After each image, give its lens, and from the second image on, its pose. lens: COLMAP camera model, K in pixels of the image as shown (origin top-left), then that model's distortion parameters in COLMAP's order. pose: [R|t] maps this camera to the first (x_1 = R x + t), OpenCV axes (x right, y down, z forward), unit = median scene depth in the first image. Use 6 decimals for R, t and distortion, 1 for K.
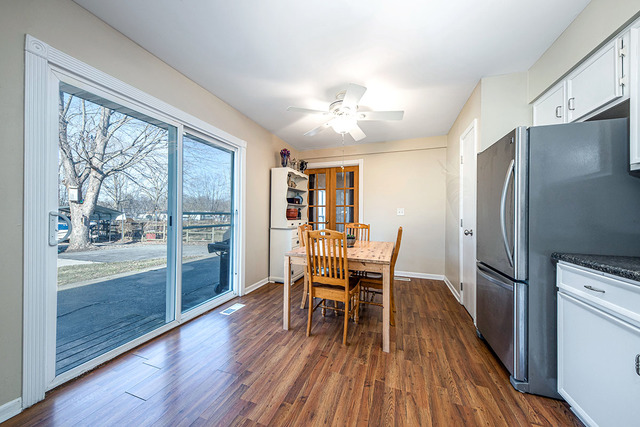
lens RADIAL K [[225.9, 0, 320.0], [0, 225.9, 213.5], [0, 0, 1]] dist [-0.000324, -0.000023]
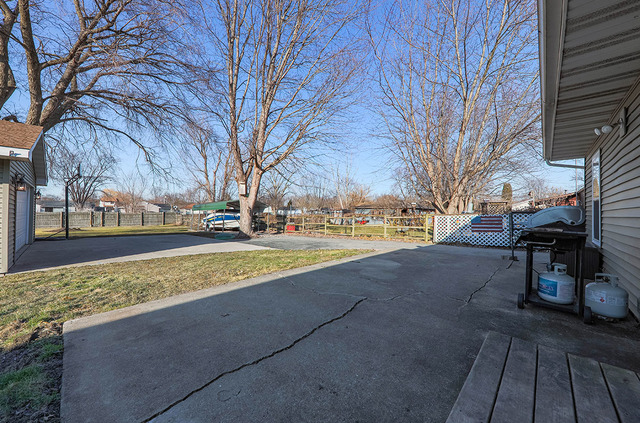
lens RADIAL K [[238.3, 0, 320.0], [0, 238.3, 211.5], [0, 0, 1]] dist [-0.000707, -0.000480]
pose [[0.911715, 0.007681, -0.410753, -0.217041], [-0.006888, 0.999970, 0.003411, 0.023886], [0.410767, -0.000280, 0.911740, 0.043515]]
